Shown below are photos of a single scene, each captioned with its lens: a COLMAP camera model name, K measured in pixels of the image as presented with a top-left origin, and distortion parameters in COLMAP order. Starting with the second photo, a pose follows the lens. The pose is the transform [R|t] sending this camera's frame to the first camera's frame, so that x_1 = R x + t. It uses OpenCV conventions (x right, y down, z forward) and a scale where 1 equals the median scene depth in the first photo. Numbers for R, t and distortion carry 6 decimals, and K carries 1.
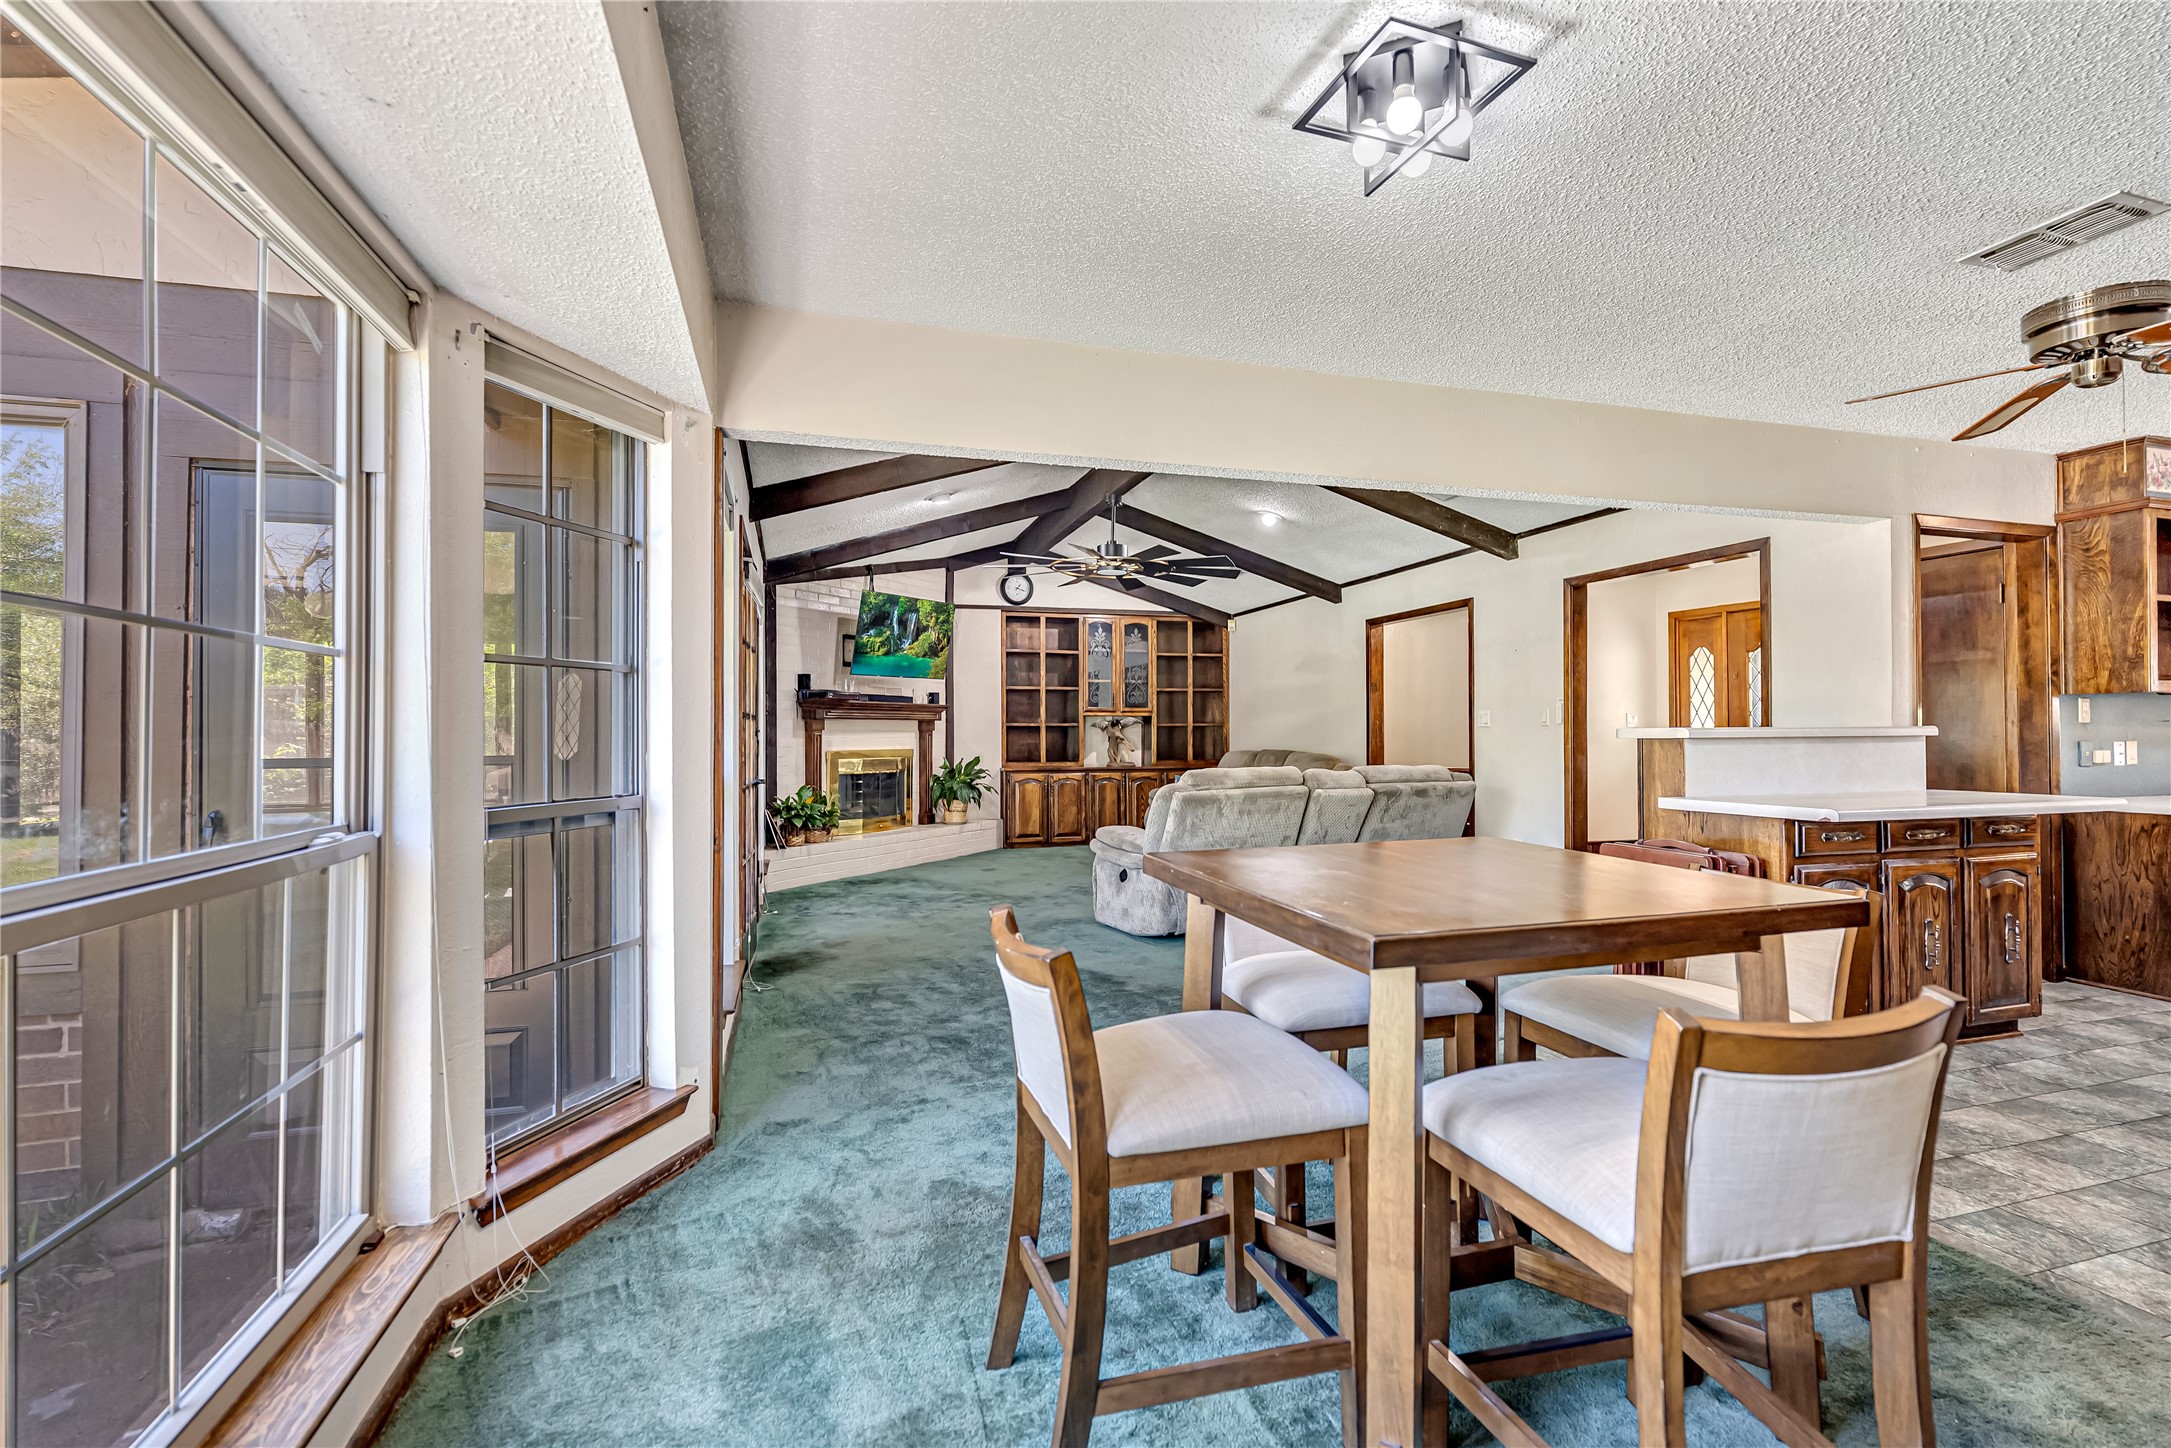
lens RADIAL K [[977.1, 0, 1092.9], [0, 977.1, 714.6], [0, 0, 1]] dist [-0.001028, -0.001004]
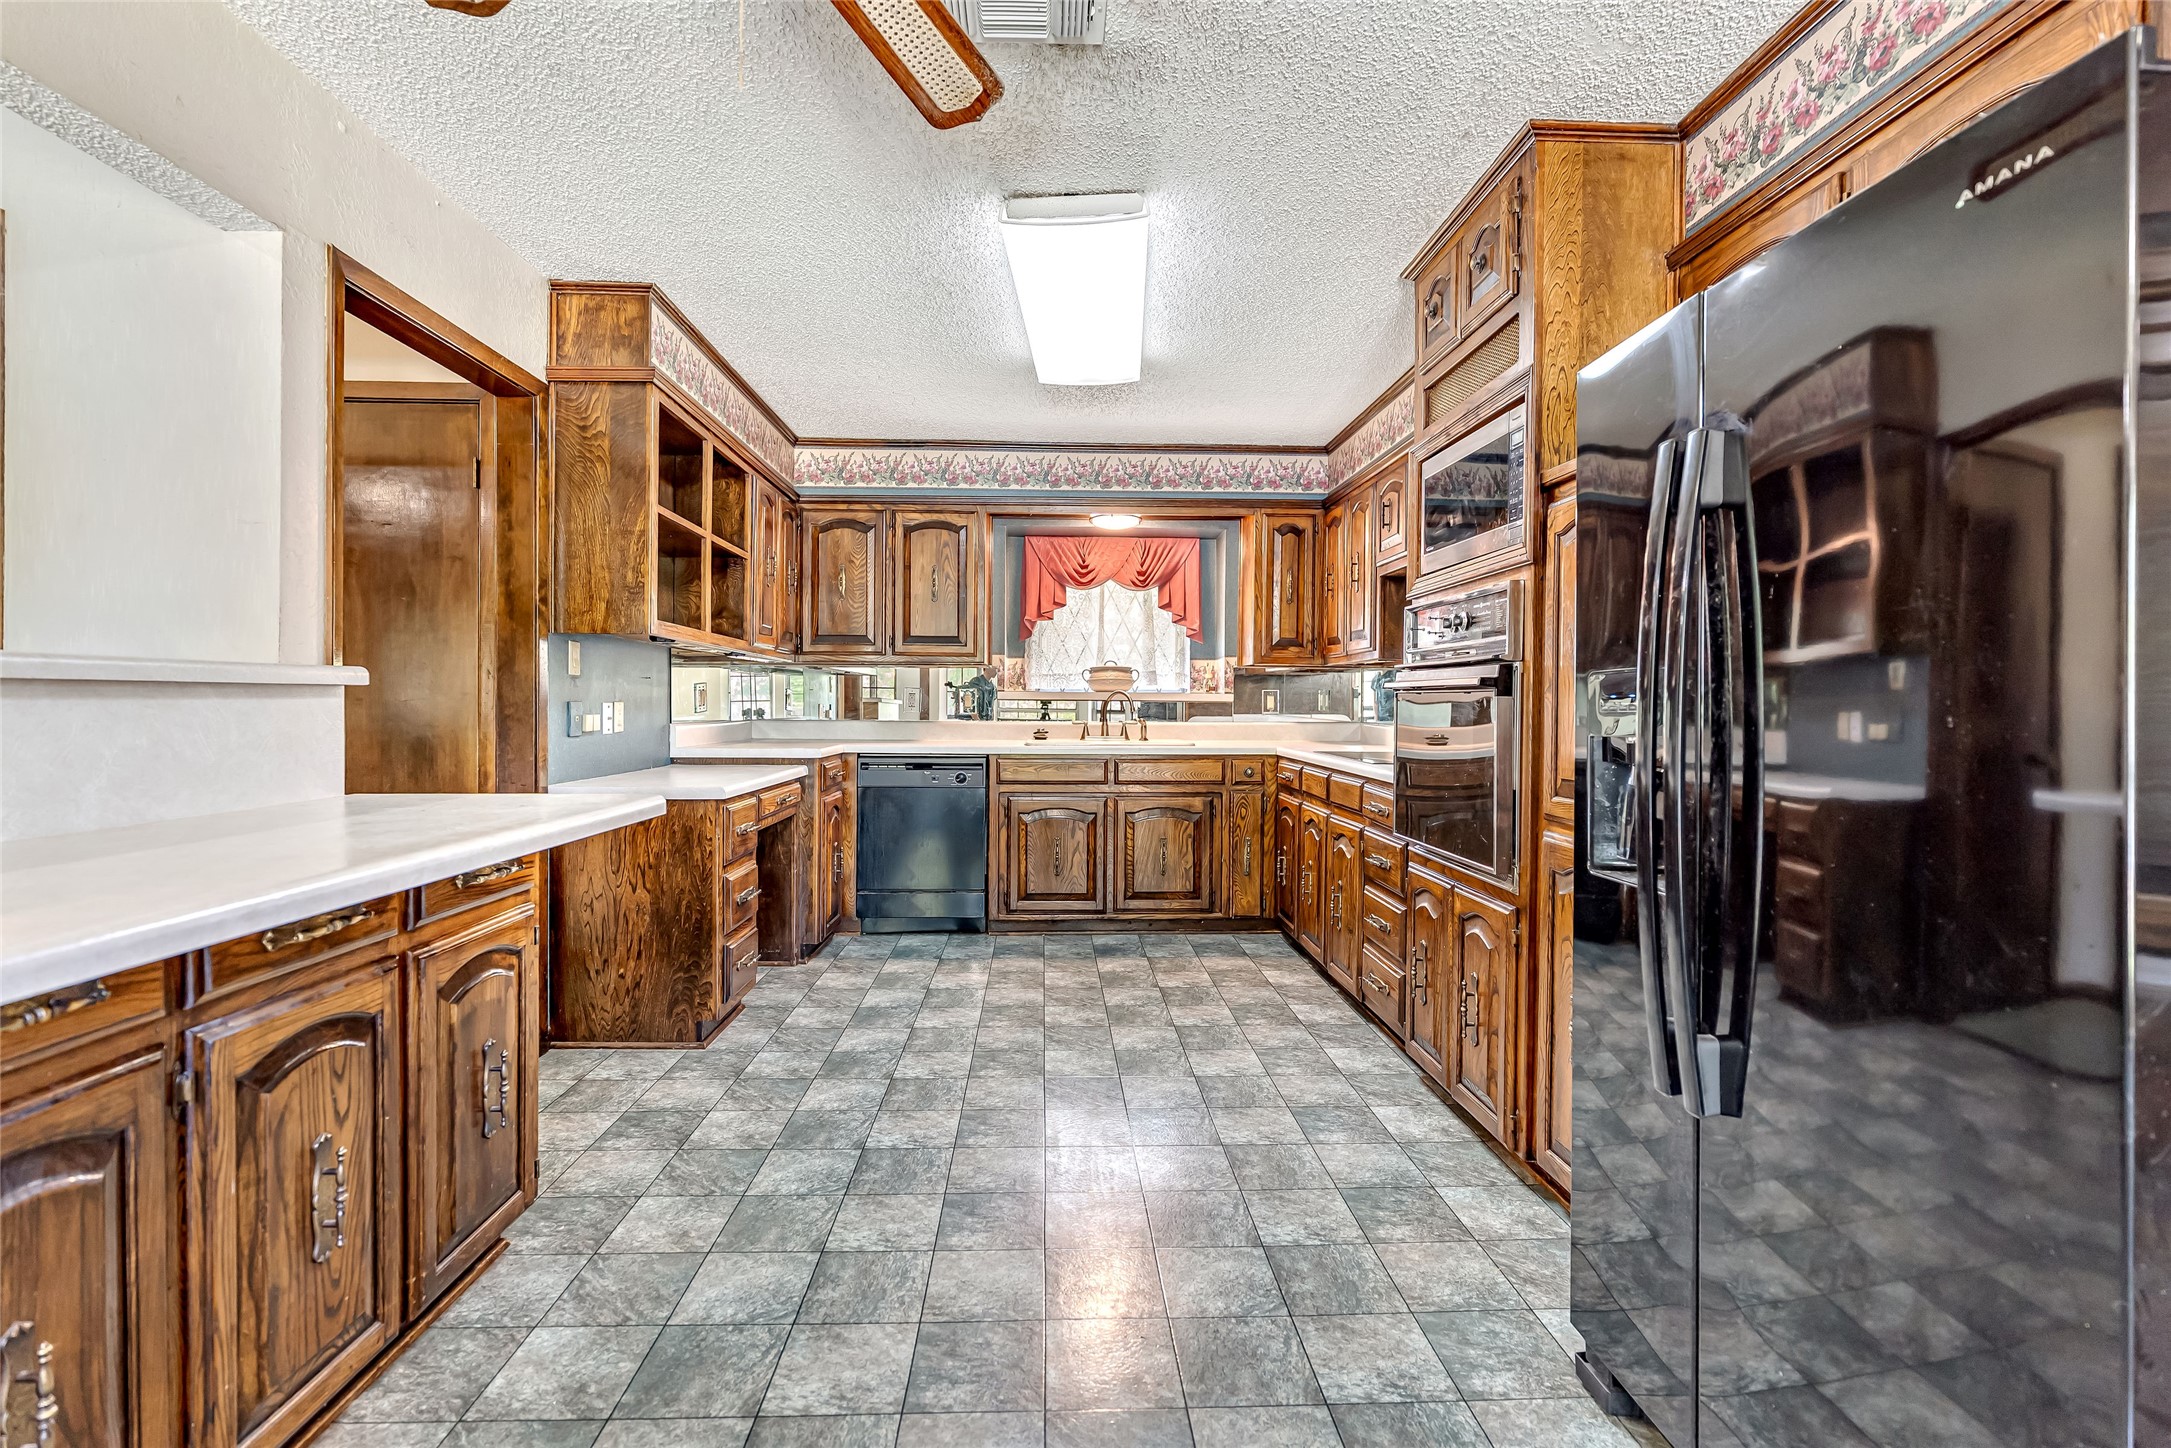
lens RADIAL K [[977.1, 0, 1098.0], [0, 977.1, 714.5], [0, 0, 1]] dist [-0.001028, -0.001004]
pose [[0.239647, -0.007248, 0.970833, 0.427869], [-0.022045, 0.999674, 0.012905, 0.019593], [-0.970610, -0.024495, 0.239409, 0.470662]]
